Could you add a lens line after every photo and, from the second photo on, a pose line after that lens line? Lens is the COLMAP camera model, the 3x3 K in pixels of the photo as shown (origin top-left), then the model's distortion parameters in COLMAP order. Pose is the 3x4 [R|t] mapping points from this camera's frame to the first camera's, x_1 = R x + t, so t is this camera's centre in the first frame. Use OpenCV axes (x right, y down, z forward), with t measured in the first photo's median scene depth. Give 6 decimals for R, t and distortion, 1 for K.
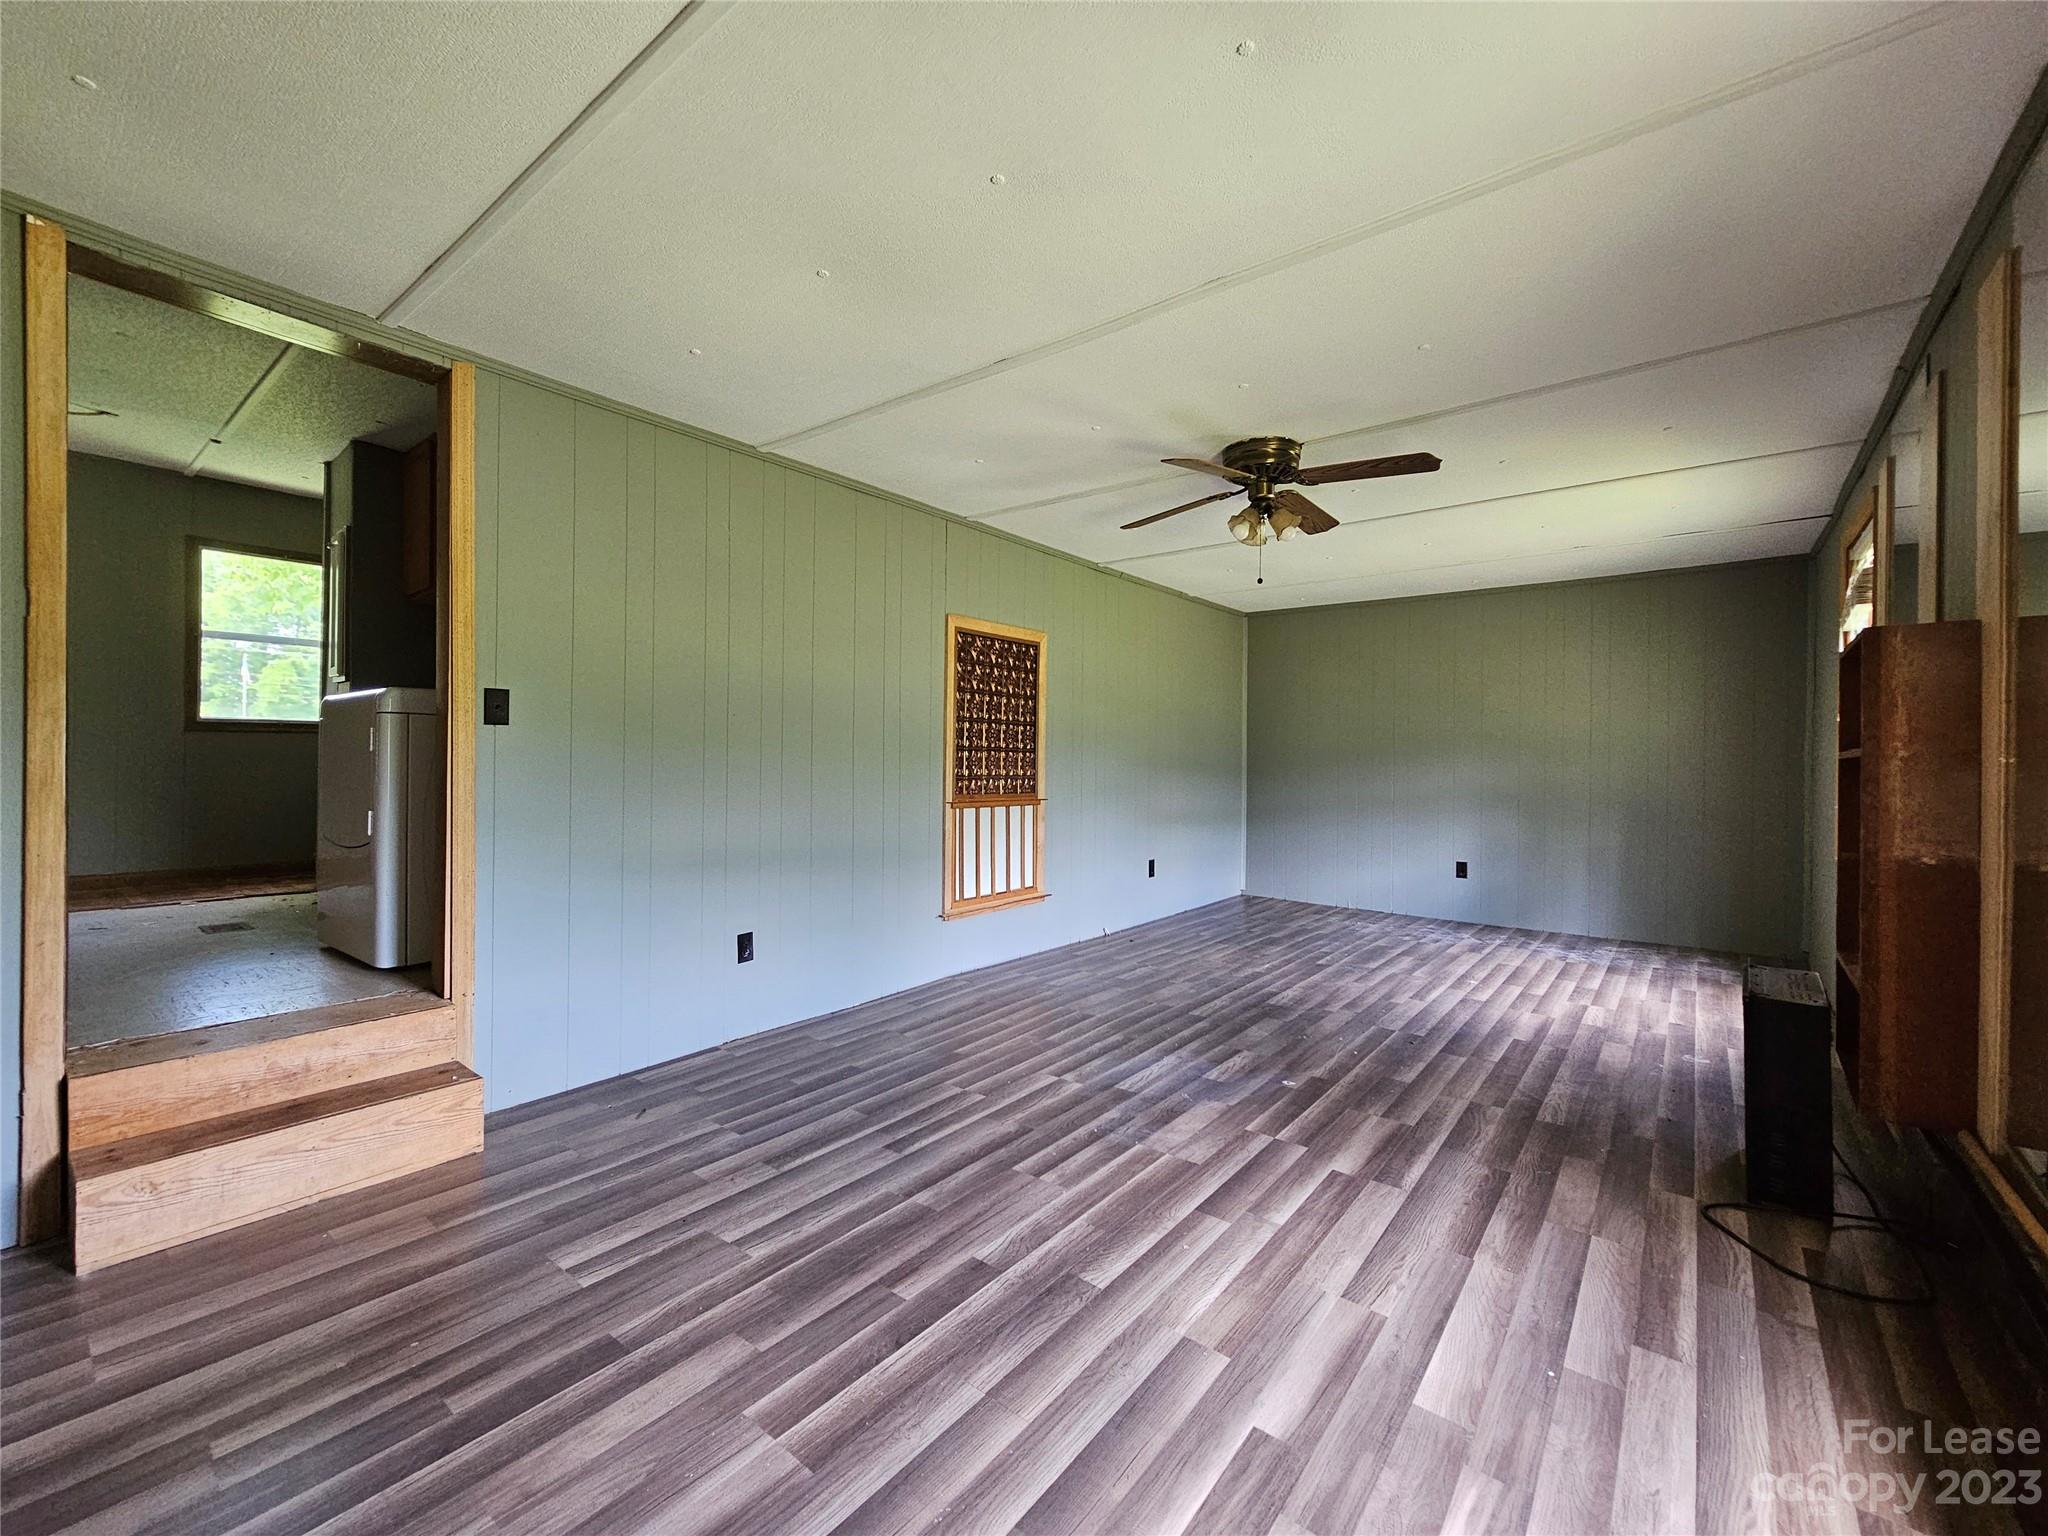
lens RADIAL K [[845.2, 0, 1021.1], [0, 845.2, 762.0], [0, 0, 1]] dist [0.000480, -0.000424]
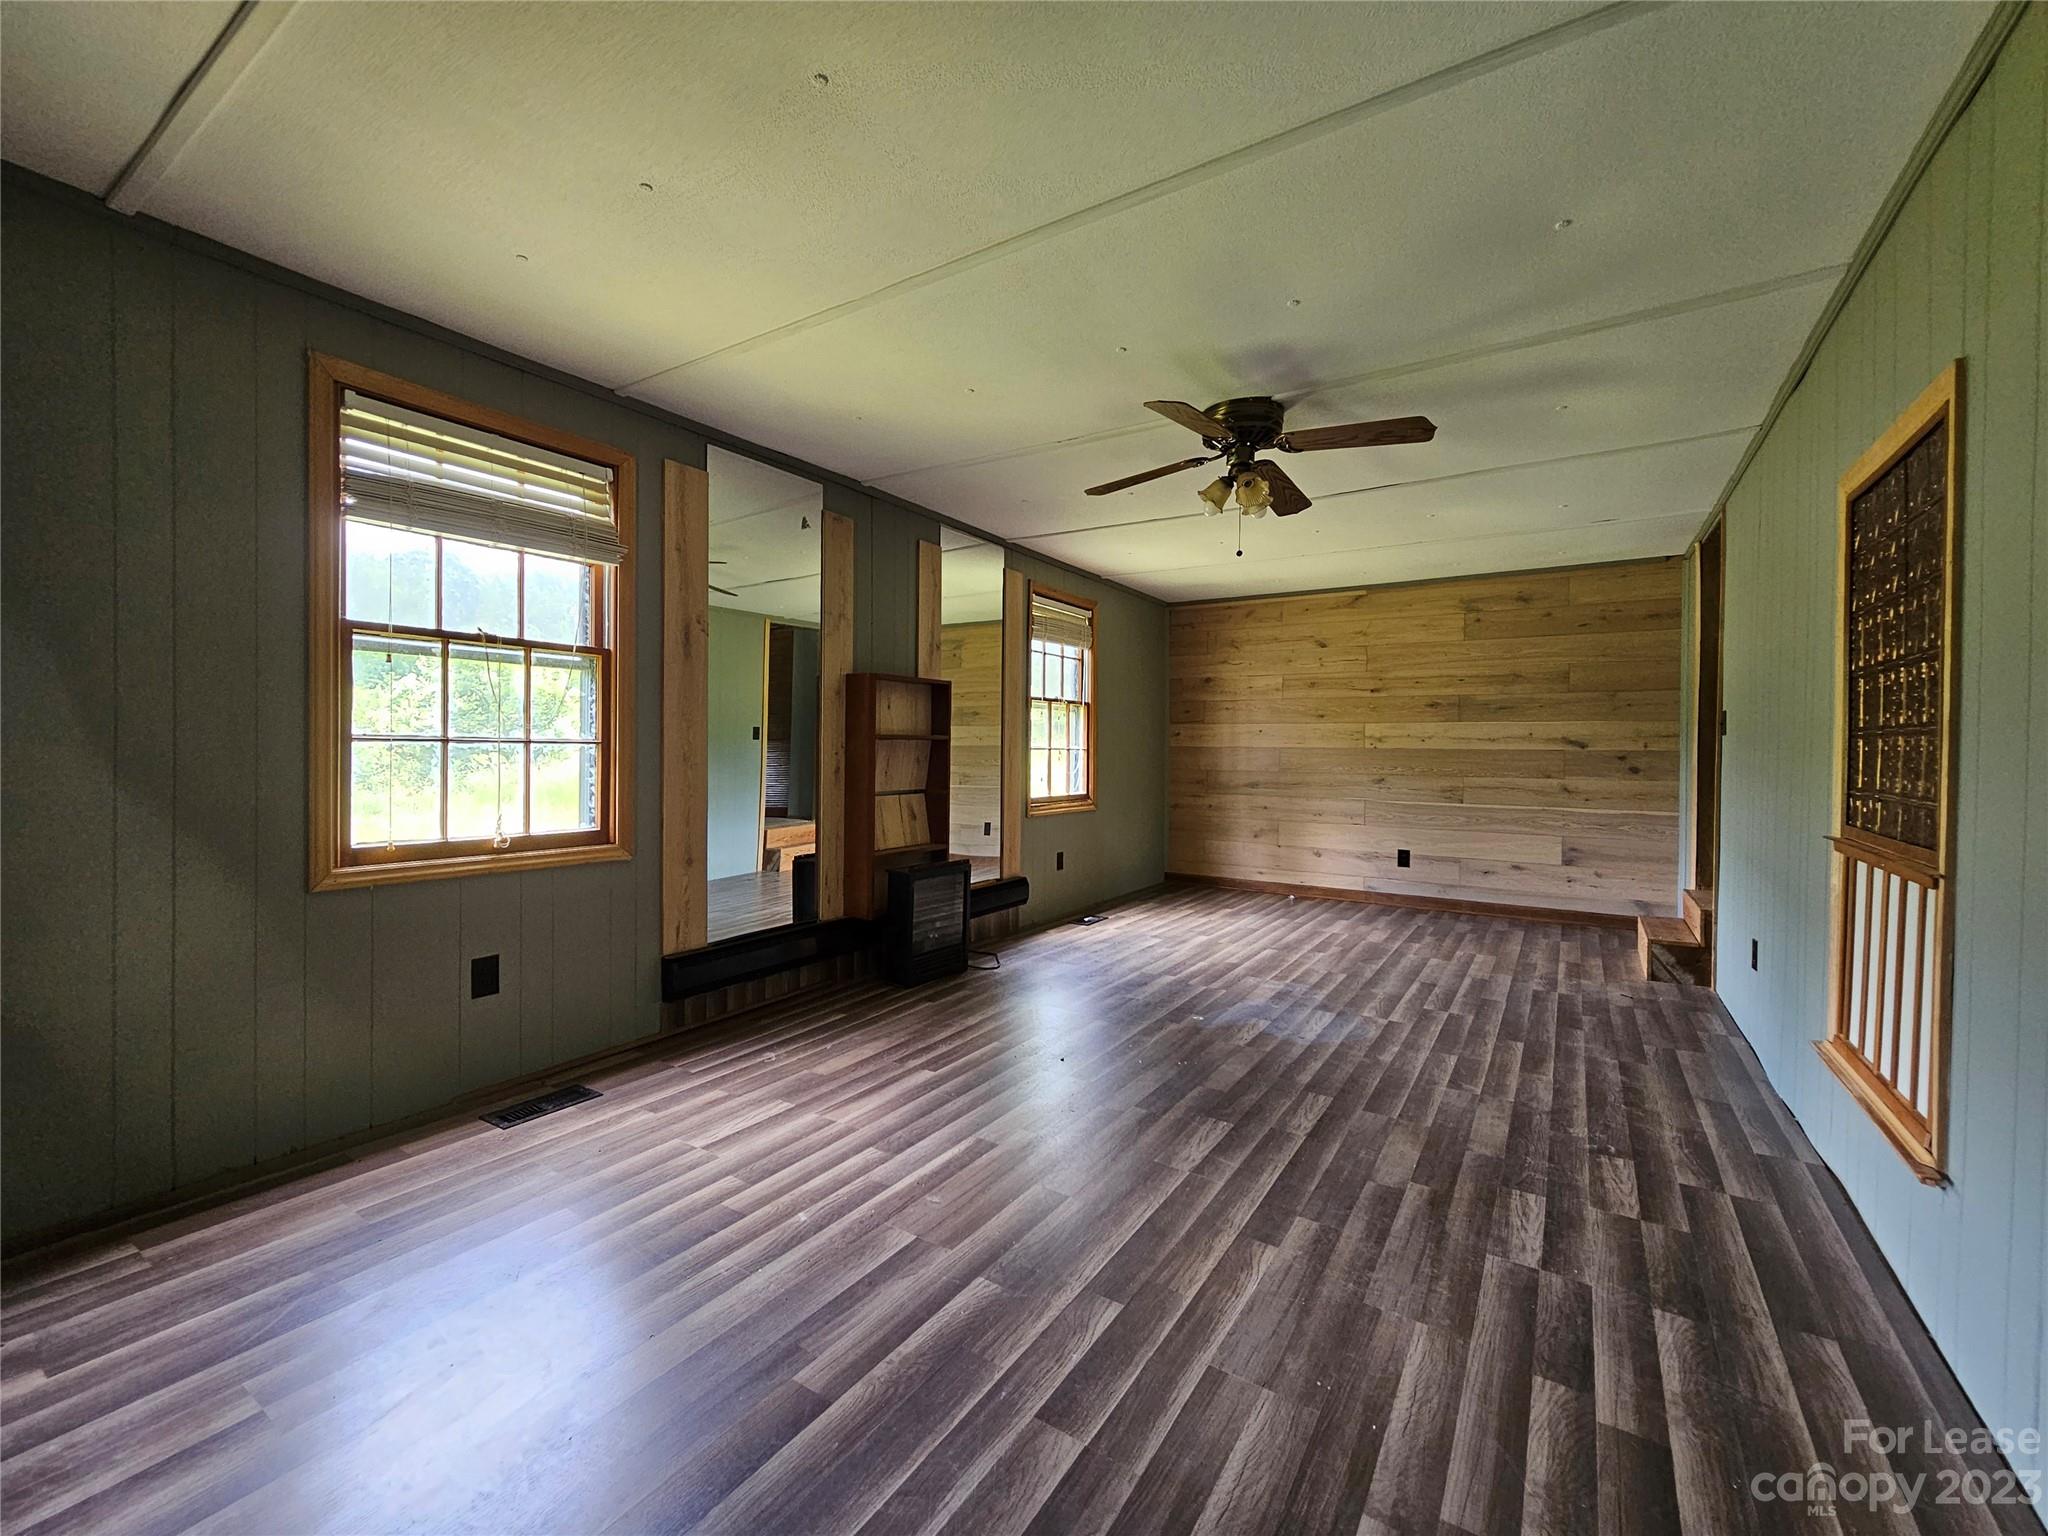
lens RADIAL K [[845.2, 0, 1026.1], [0, 845.2, 765.6], [0, 0, 1]] dist [0.000480, -0.000424]
pose [[-0.994518, -0.020997, -0.102437, 0.625358], [-0.023389, 0.999480, 0.022208, 0.004869], [0.101917, 0.024483, -0.994492, 1.955816]]
